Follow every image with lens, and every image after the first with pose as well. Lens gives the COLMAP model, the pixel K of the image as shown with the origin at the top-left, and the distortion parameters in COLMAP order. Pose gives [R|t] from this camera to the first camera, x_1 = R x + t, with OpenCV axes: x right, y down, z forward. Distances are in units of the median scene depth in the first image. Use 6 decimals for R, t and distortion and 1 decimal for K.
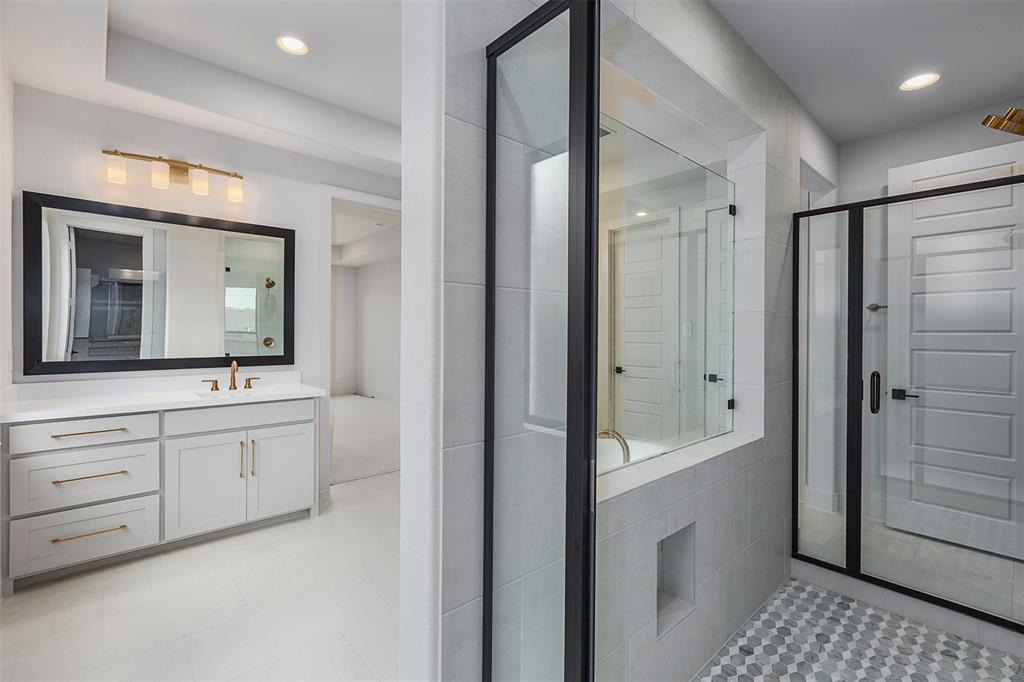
lens RADIAL K [[461.3, 0, 520.3], [0, 461.3, 336.5], [0, 0, 1]] dist [-0.000302, -0.001852]
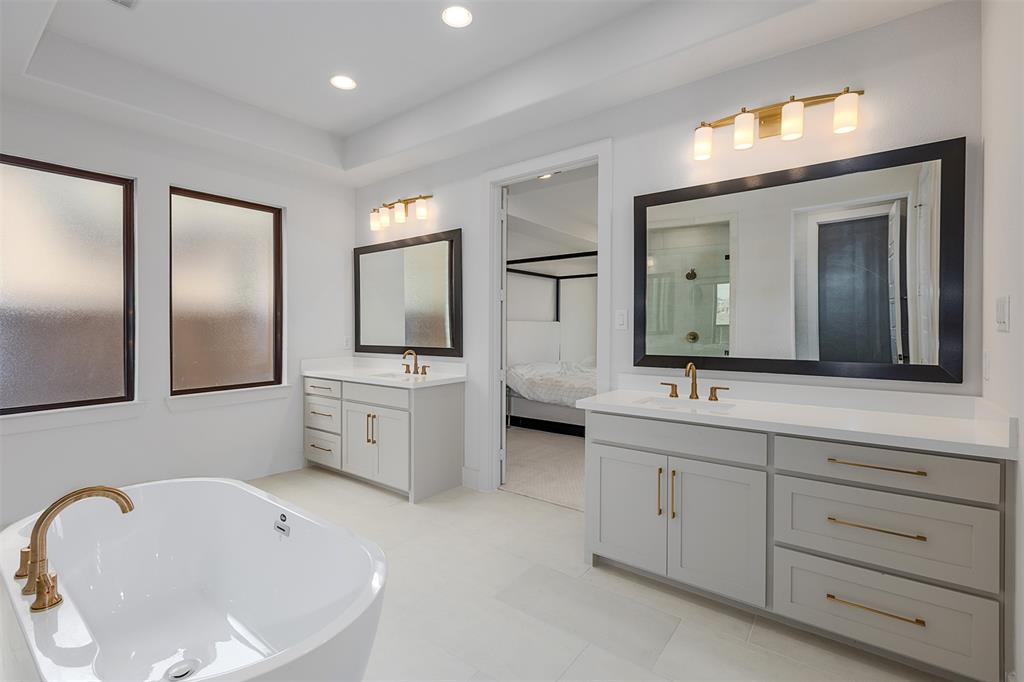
lens RADIAL K [[461.3, 0, 478.8], [0, 461.3, 324.5], [0, 0, 1]] dist [-0.000302, -0.001852]
pose [[0.151346, -0.010295, -0.988427, 0.649188], [-0.001331, 0.999943, -0.010619, -0.002704], [0.988480, 0.002923, 0.151323, 1.050340]]
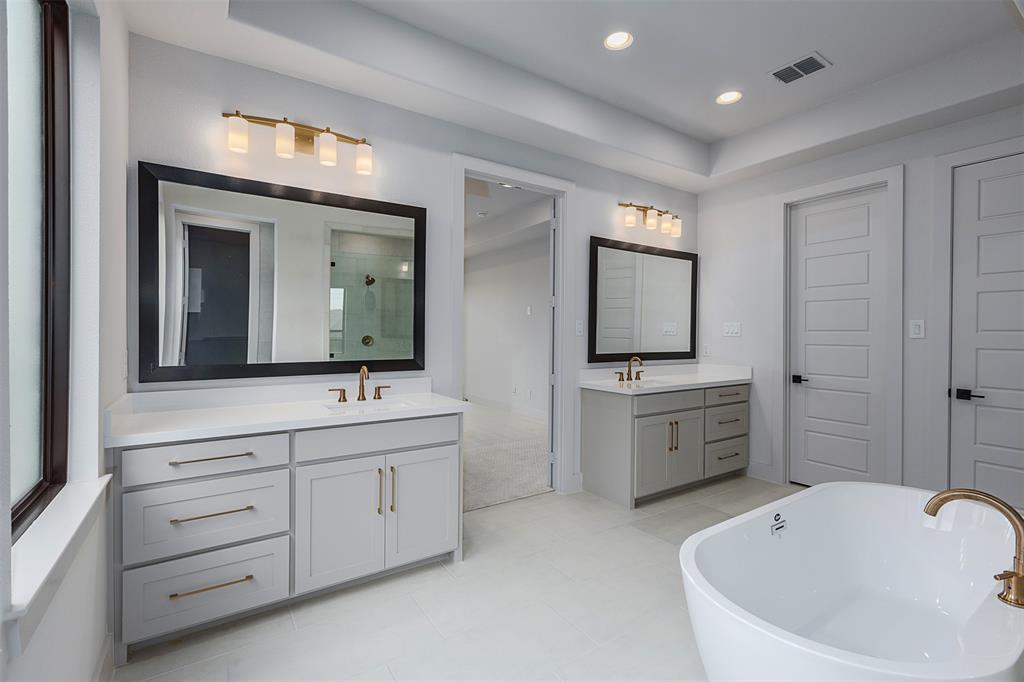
lens RADIAL K [[461.3, 0, 516.6], [0, 461.3, 337.1], [0, 0, 1]] dist [-0.000302, -0.001852]
pose [[0.989416, 0.003255, -0.145070, -0.244804], [-0.002682, 0.999988, 0.004148, -0.003129], [0.145082, -0.003715, 0.989413, 0.236499]]
